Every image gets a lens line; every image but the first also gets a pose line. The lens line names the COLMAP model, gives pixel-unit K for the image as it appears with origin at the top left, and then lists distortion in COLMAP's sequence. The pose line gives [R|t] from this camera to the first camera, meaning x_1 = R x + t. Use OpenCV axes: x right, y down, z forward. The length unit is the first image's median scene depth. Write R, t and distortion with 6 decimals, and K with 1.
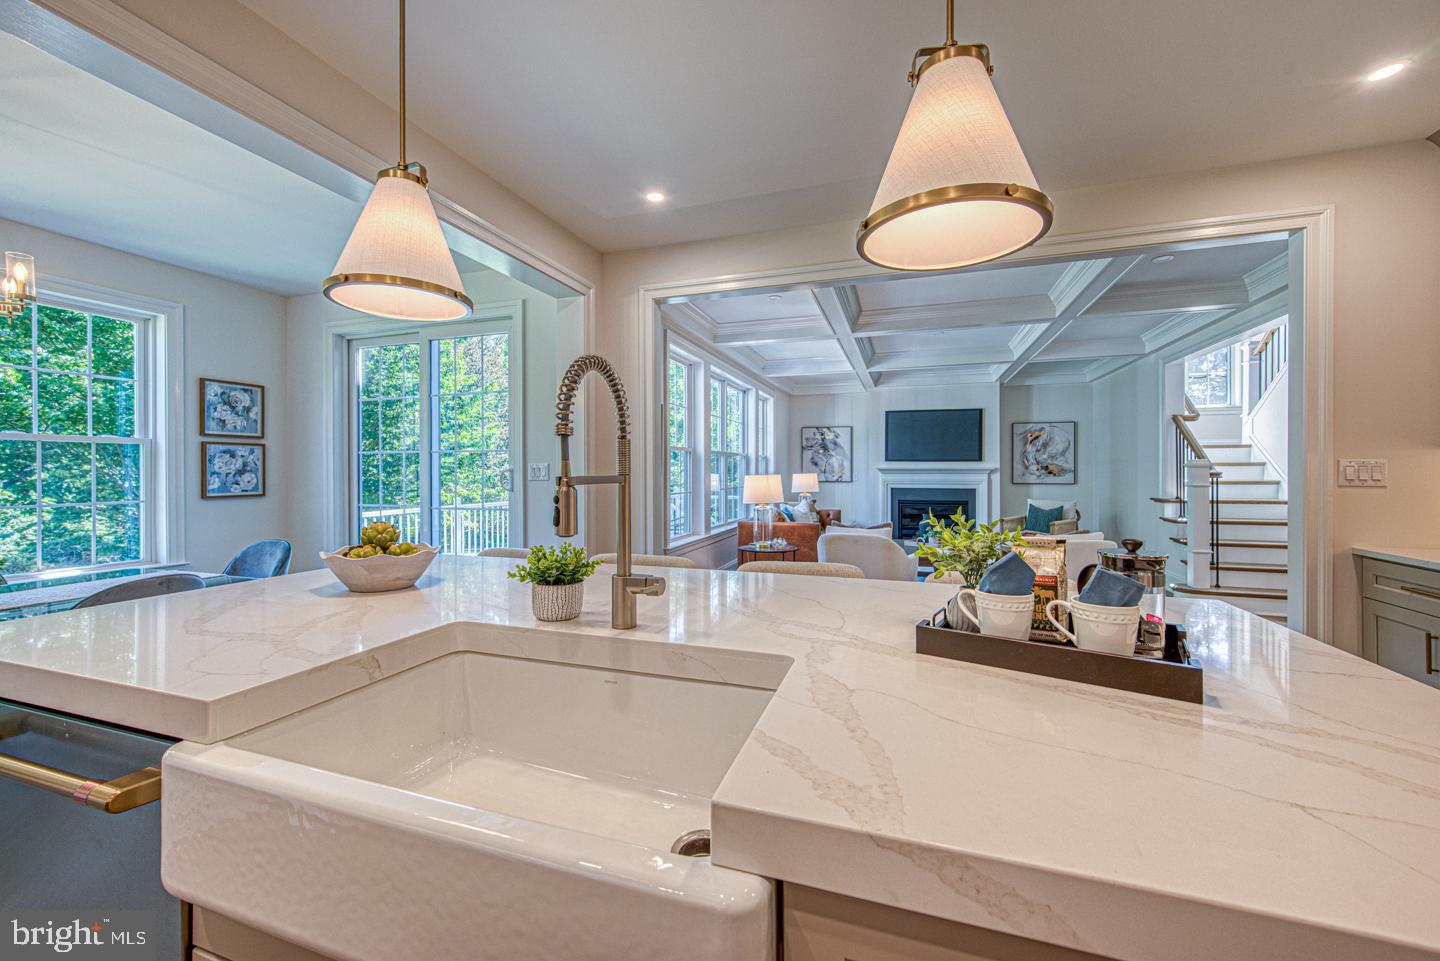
lens RADIAL K [[565.8, 0, 713.8], [0, 565.8, 480.7], [0, 0, 1]] dist [0.001669, 0.000142]
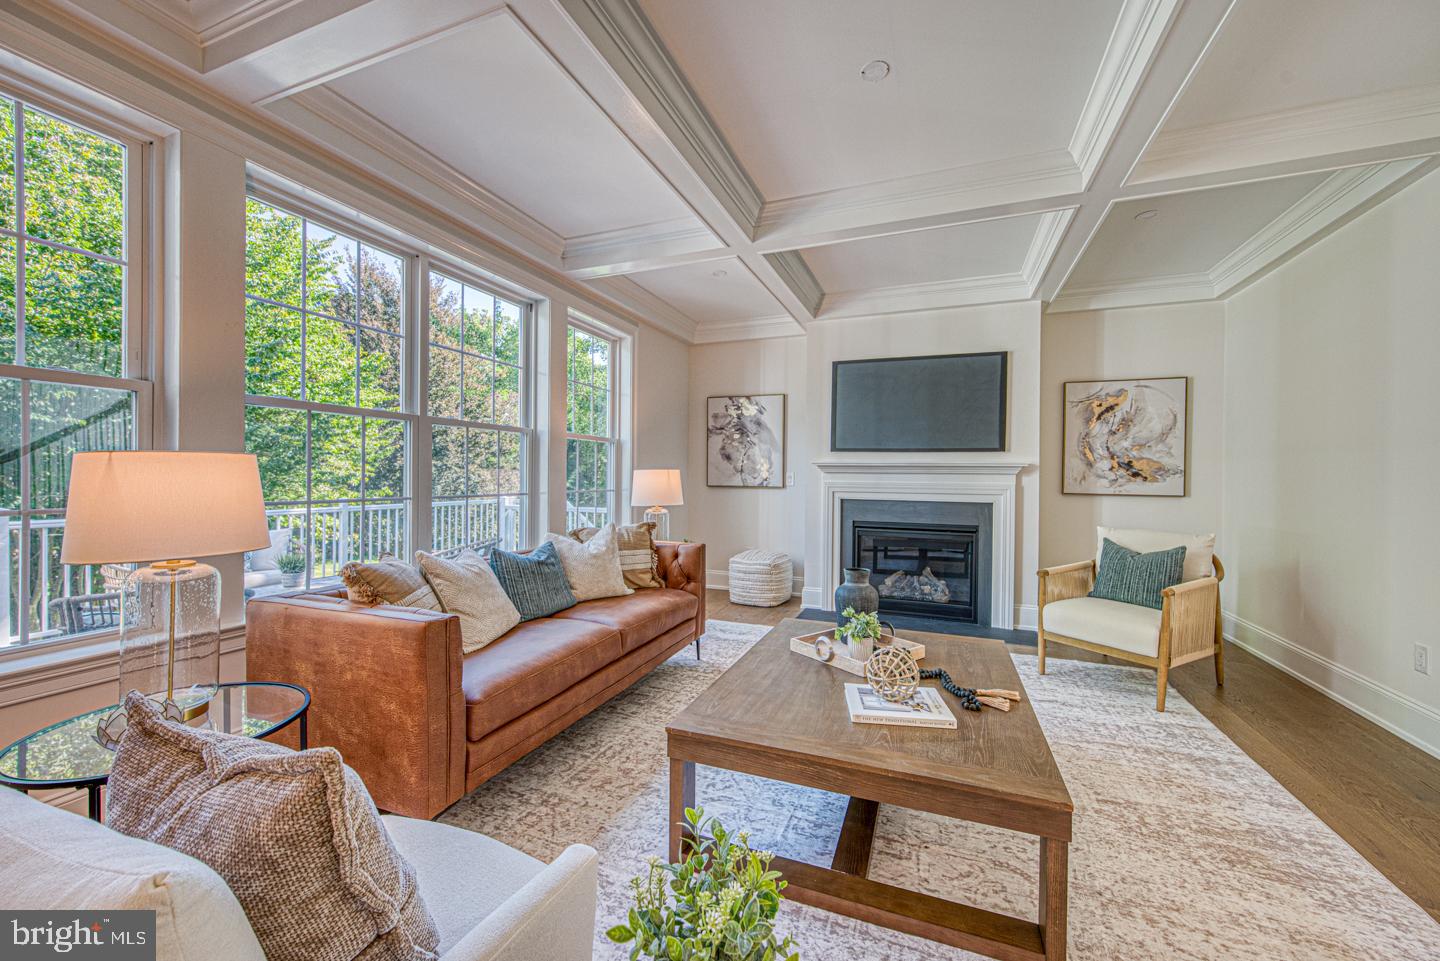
lens RADIAL K [[592.3, 0, 714.4], [0, 592.3, 483.2], [0, 0, 1]] dist [0.002249, 0.000057]
pose [[0.999473, 0.012126, -0.030127, 0.244394], [-0.012293, 0.999910, -0.005377, 0.002042], [0.030059, 0.005744, 0.999532, 0.488884]]
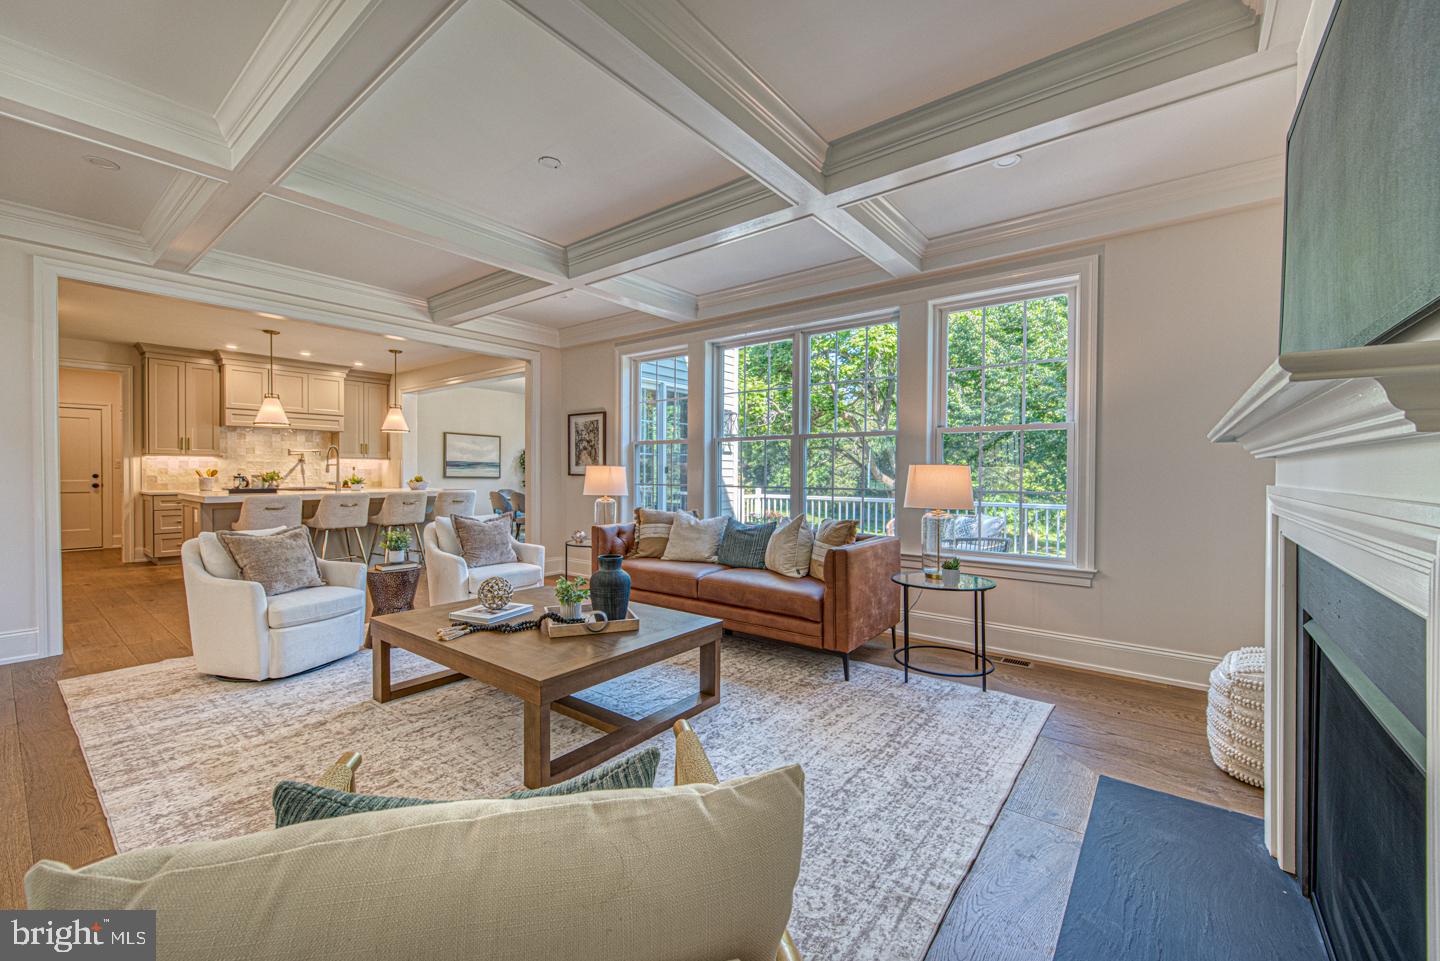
lens RADIAL K [[570.3, 0, 744.8], [0, 570.3, 479.8], [0, 0, 1]] dist [0.001127, 0.000005]
pose [[-0.291916, 0.013668, -0.956346, 0.643723], [-0.019644, 0.999601, 0.020282, -0.007699], [0.956242, 0.024707, -0.291531, 1.035183]]
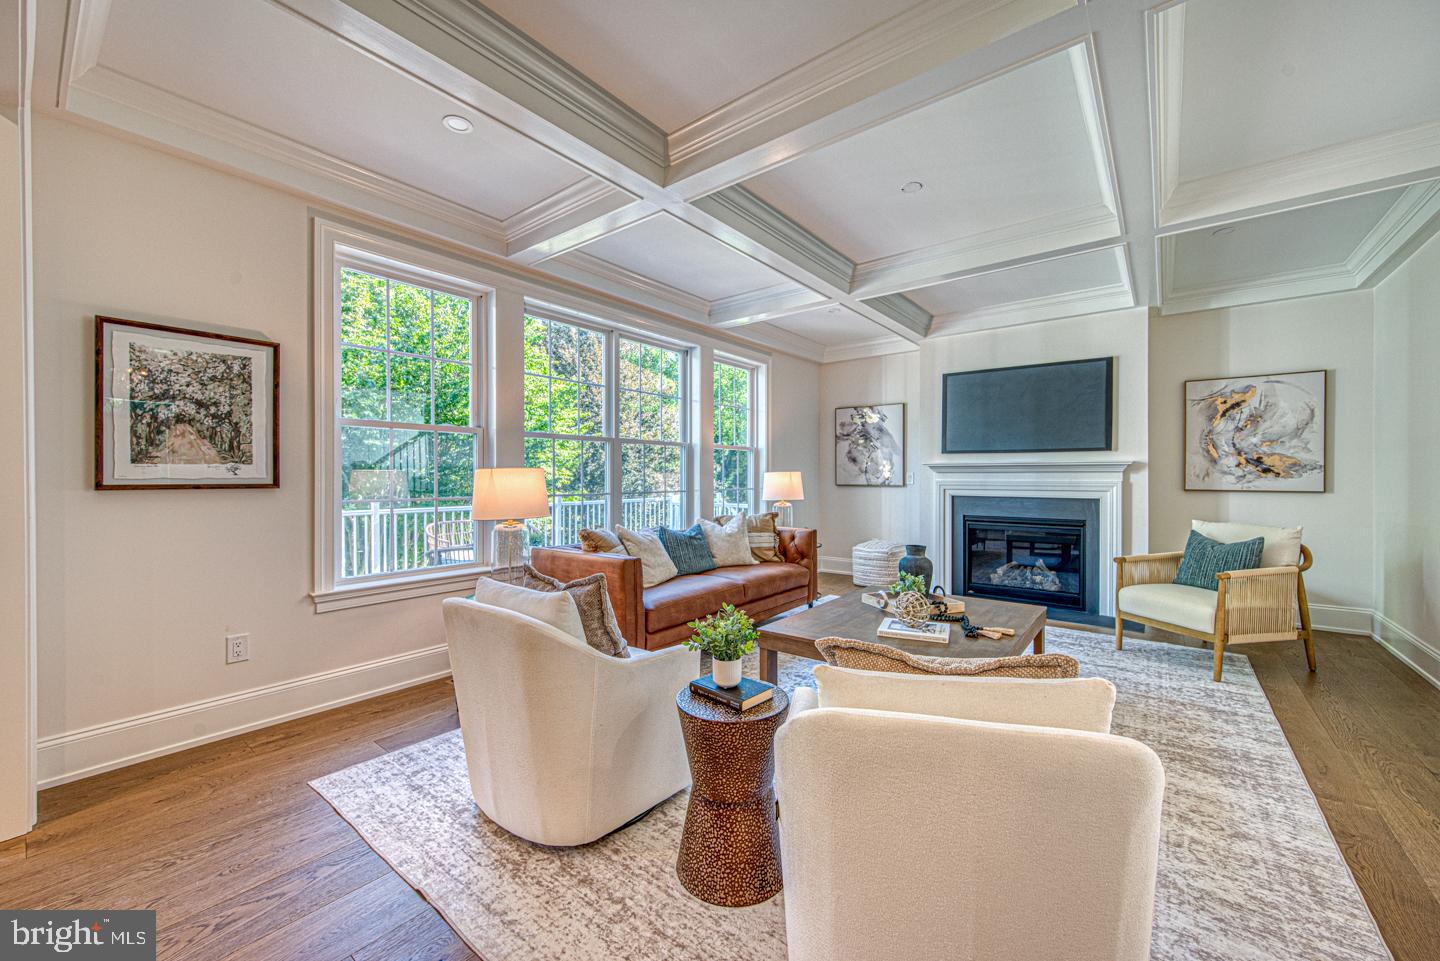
lens RADIAL K [[577.9, 0, 690.0], [0, 577.9, 482.5], [0, 0, 1]] dist [-0.002040, -0.000172]
pose [[0.941057, 0.004629, -0.338216, 0.304702], [-0.006915, 0.999961, -0.005553, 0.004227], [0.338177, 0.007564, 0.941052, 0.353740]]
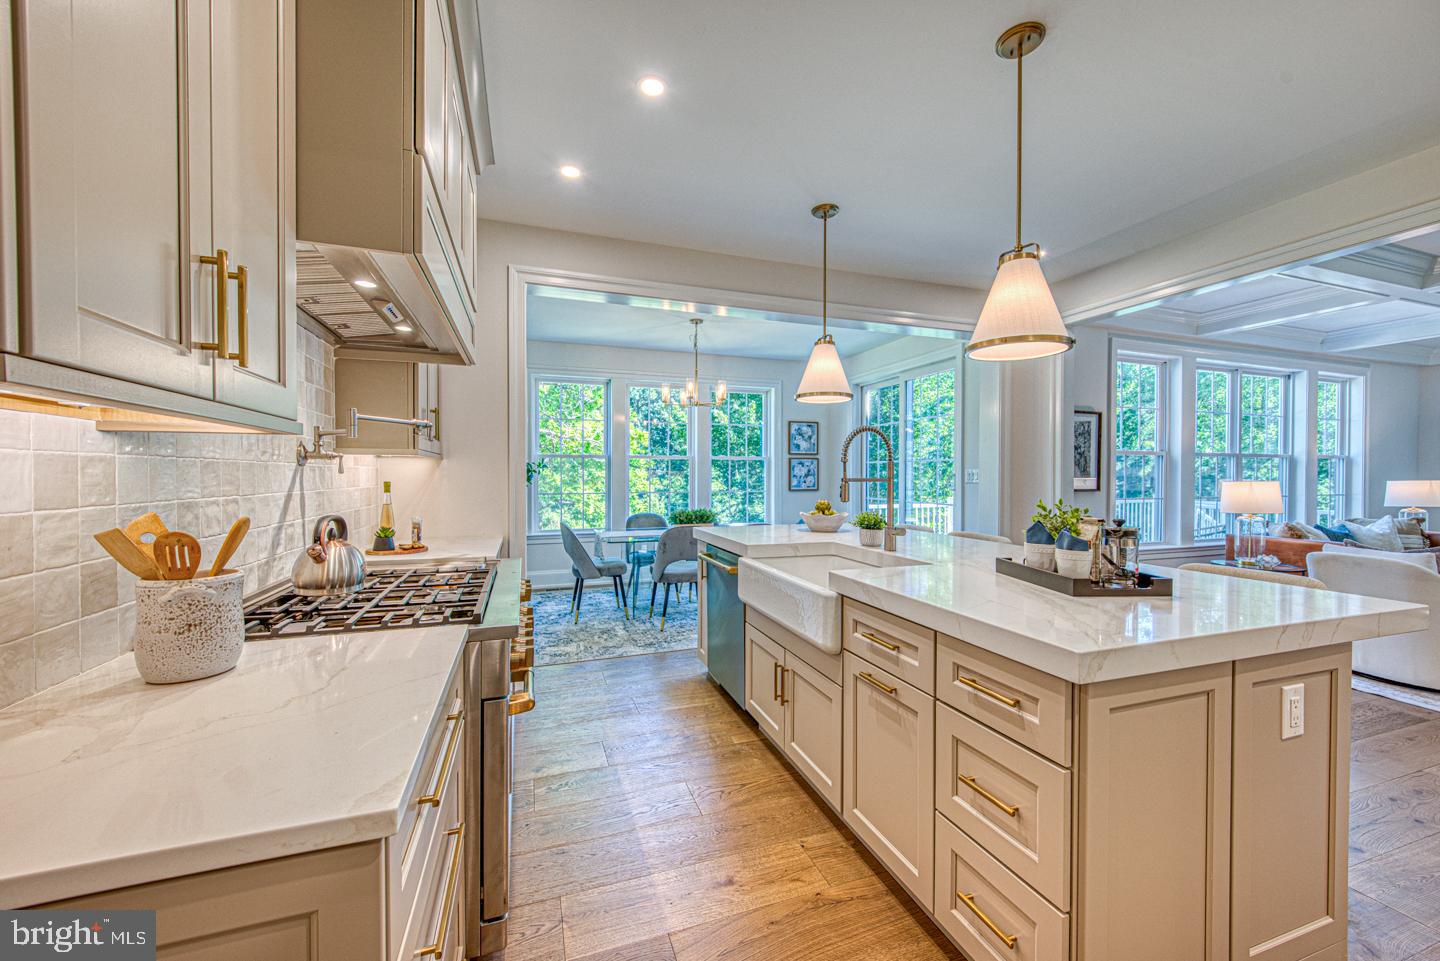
lens RADIAL K [[554.0, 0, 726.6], [0, 554.0, 480.2], [0, 0, 1]] dist [-0.002118, -0.000553]
pose [[0.629976, 0.010247, -0.776547, 0.163833], [-0.015539, 0.999879, 0.000588, 0.000954], [0.776459, 0.011697, 0.630059, -0.118941]]
